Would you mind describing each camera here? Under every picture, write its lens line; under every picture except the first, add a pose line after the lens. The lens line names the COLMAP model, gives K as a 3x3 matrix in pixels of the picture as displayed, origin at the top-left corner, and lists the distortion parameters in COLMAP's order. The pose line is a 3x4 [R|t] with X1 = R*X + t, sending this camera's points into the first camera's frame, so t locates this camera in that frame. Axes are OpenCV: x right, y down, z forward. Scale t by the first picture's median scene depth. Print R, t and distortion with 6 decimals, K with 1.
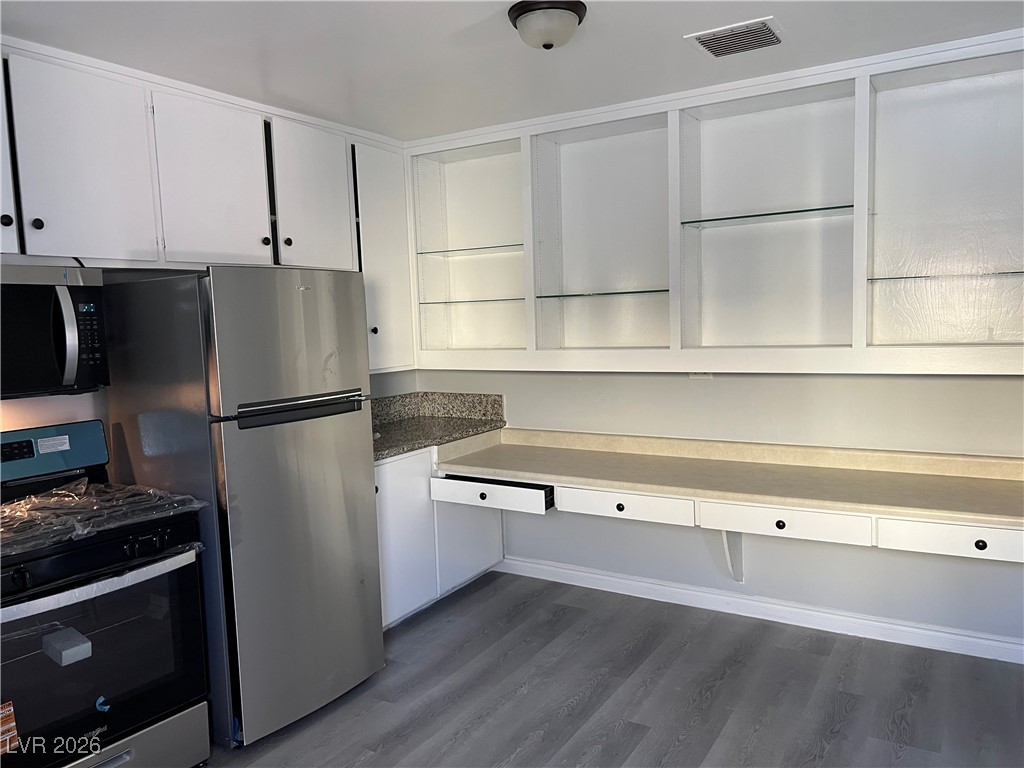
lens RADIAL K [[771.8, 0, 512.0], [0, 771.8, 384.0], [0, 0, 1]] dist [0.061495, -0.105226]
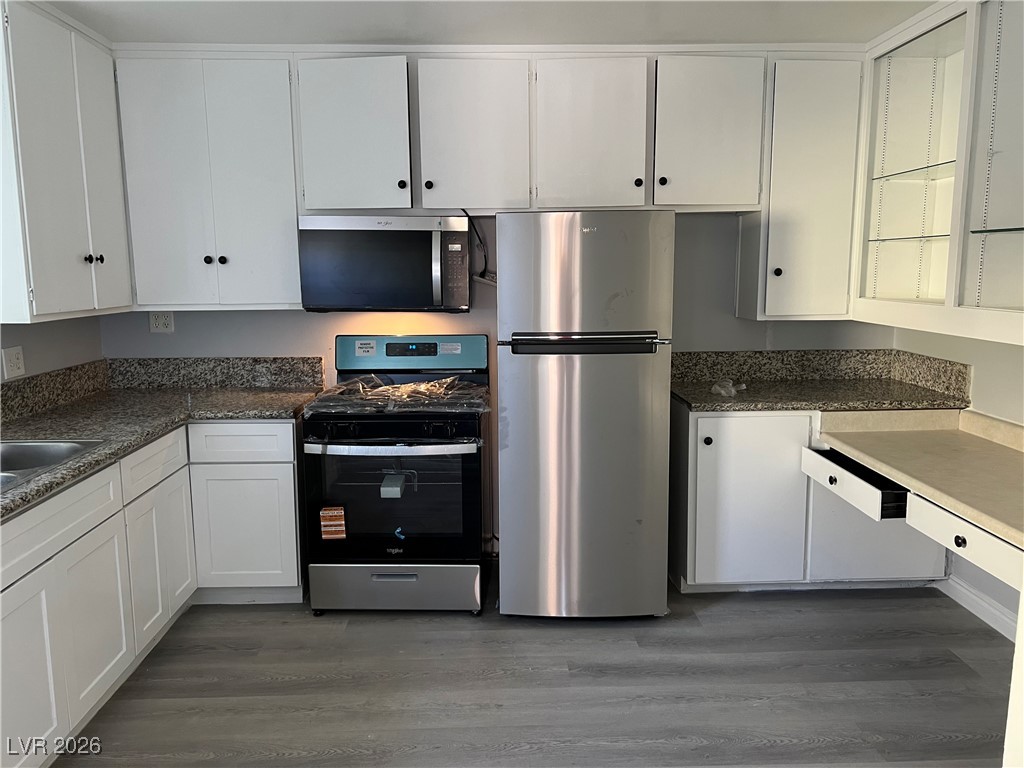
lens RADIAL K [[771.8, 0, 512.0], [0, 771.8, 384.0], [0, 0, 1]] dist [0.061495, -0.105226]
pose [[0.530566, 0.154845, -0.833380, 0.476391], [-0.083367, 0.987939, 0.130487, -0.036514], [0.843534, 0.000244, 0.537076, 0.282633]]
